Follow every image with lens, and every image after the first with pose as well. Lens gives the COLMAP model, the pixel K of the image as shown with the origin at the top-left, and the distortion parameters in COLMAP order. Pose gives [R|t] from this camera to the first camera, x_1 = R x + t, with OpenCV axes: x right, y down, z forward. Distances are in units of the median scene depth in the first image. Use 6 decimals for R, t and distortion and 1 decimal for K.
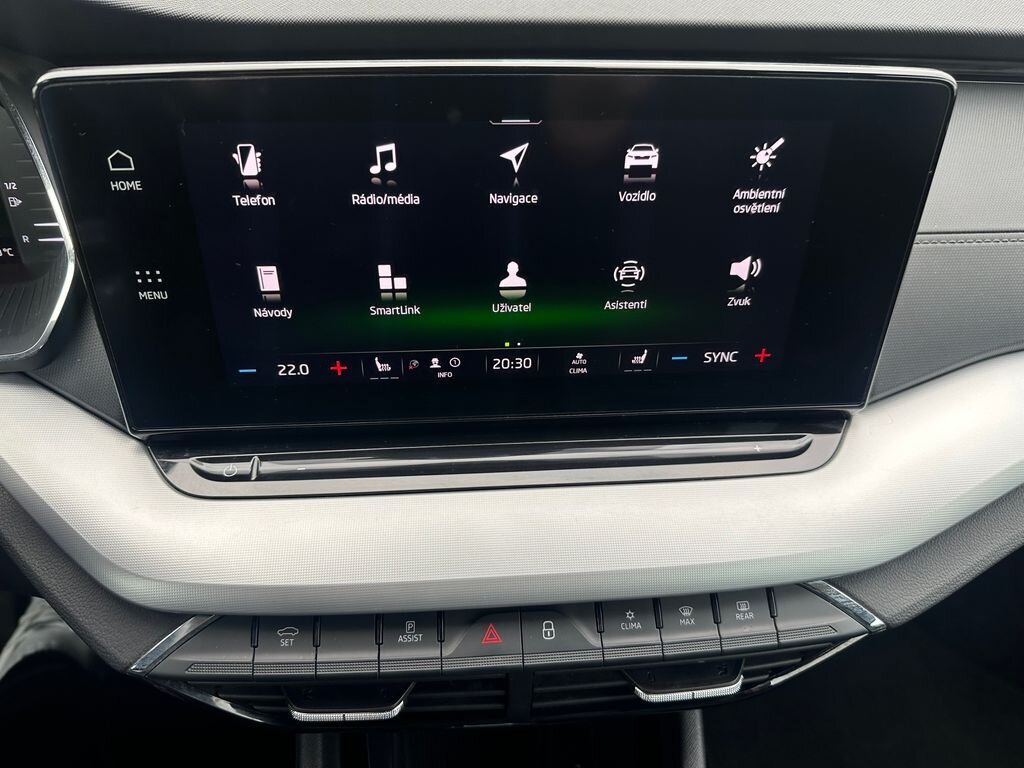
lens RADIAL K [[738.6, 0, 508.7], [0, 738.6, 390.0], [0, 0, 1]] dist [0.018308, -0.038162]
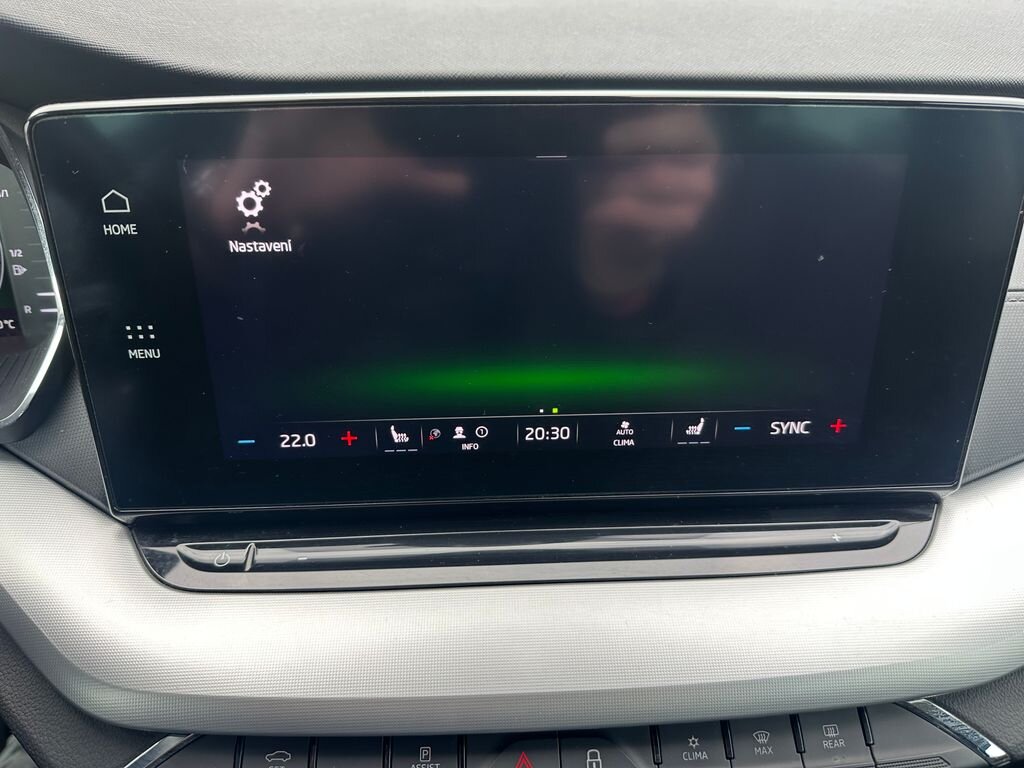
lens RADIAL K [[738.6, 0, 511.8], [0, 738.6, 387.1], [0, 0, 1]] dist [0.018308, -0.038162]
pose [[0.999478, -0.002390, -0.032206, -0.009024], [-0.002474, 0.988659, -0.150158, 0.040482], [0.032200, 0.150160, 0.988137, 0.127873]]
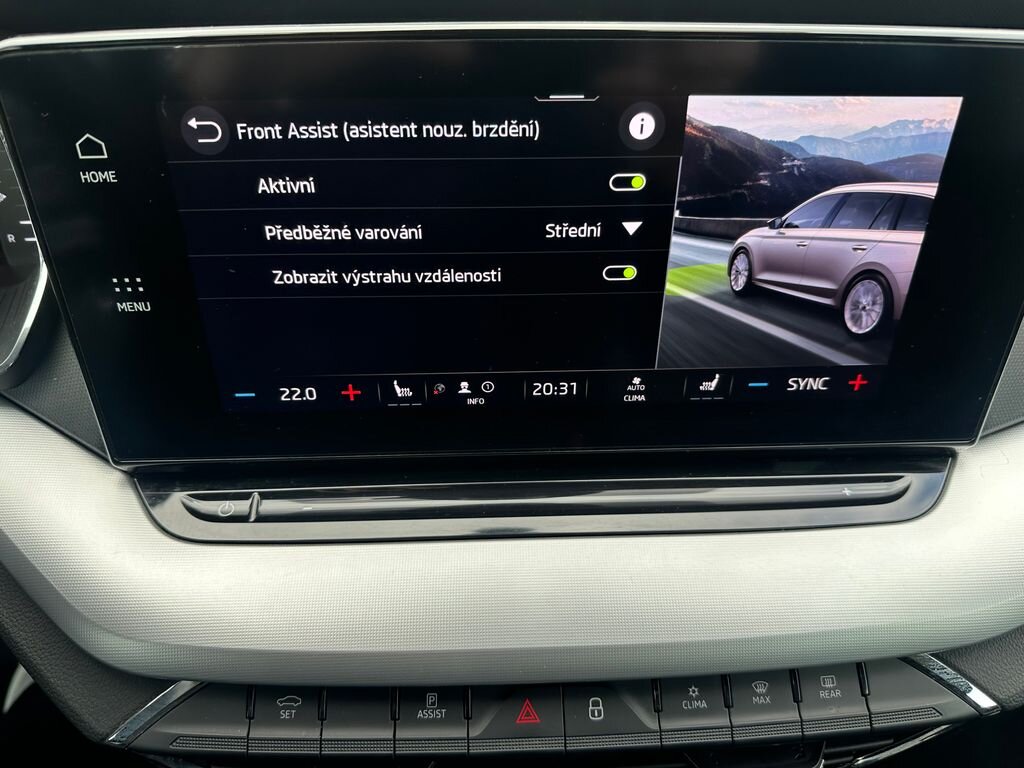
lens RADIAL K [[738.6, 0, 507.9], [0, 738.6, 389.3], [0, 0, 1]] dist [0.018308, -0.038162]
pose [[0.999177, 0.011280, -0.038971, -0.016769], [-0.011348, 0.999934, -0.001509, -0.033808], [0.038951, 0.001950, 0.999239, 0.155055]]
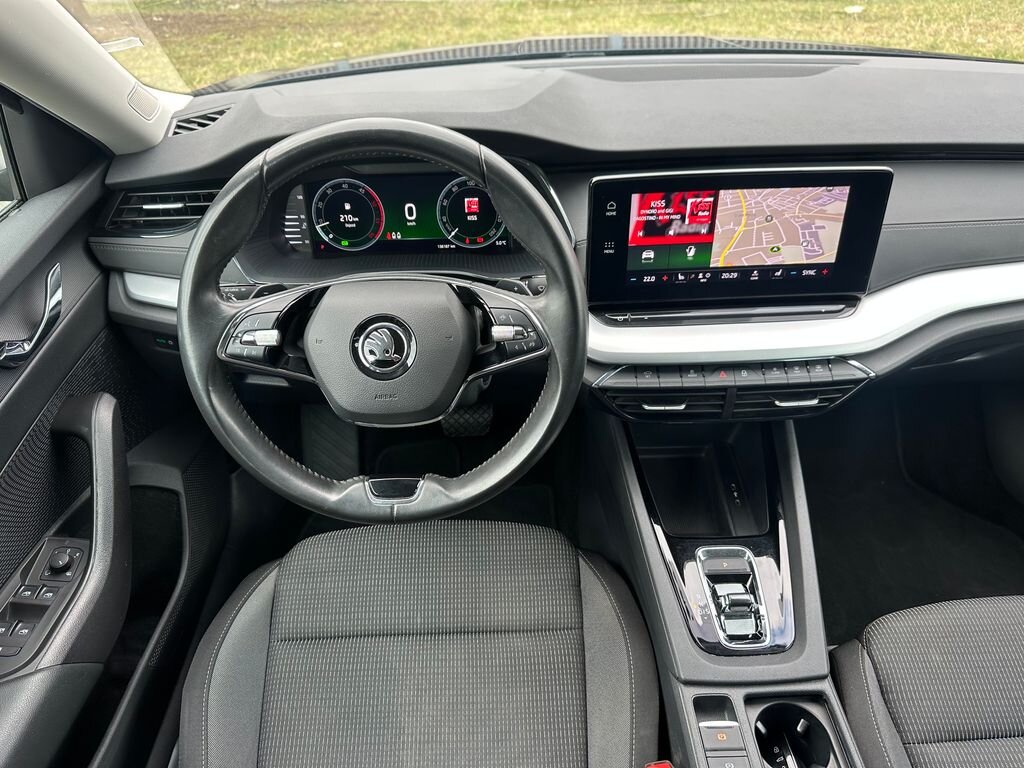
lens RADIAL K [[738.6, 0, 490.4], [0, 738.6, 385.8], [0, 0, 1]] dist [0.018308, -0.038162]
pose [[0.996497, -0.004067, -0.083524, -0.641627], [0.002149, 0.999732, -0.023042, 0.427450], [0.083596, 0.022782, 0.996239, -1.763263]]
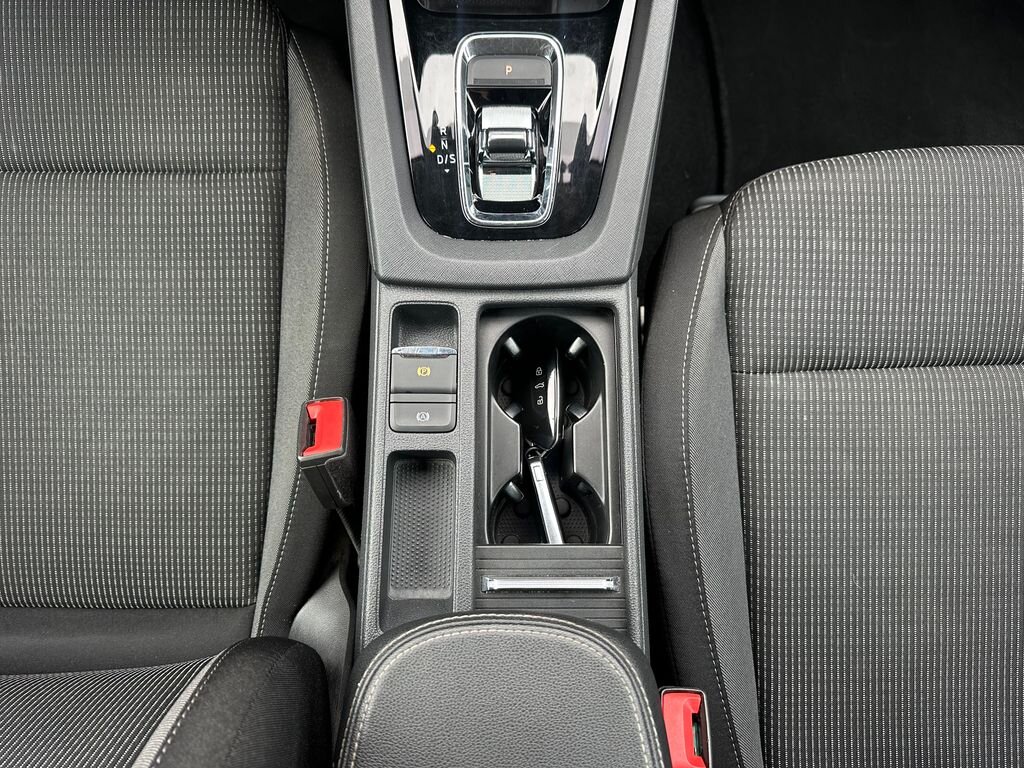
lens RADIAL K [[738.6, 0, 507.7], [0, 738.6, 388.9], [0, 0, 1]] dist [0.018308, -0.038162]
pose [[0.995983, 0.077621, -0.044644, 0.121236], [-0.033716, 0.786961, 0.616081, 0.619696], [0.082954, -0.612101, 0.786417, -0.483716]]
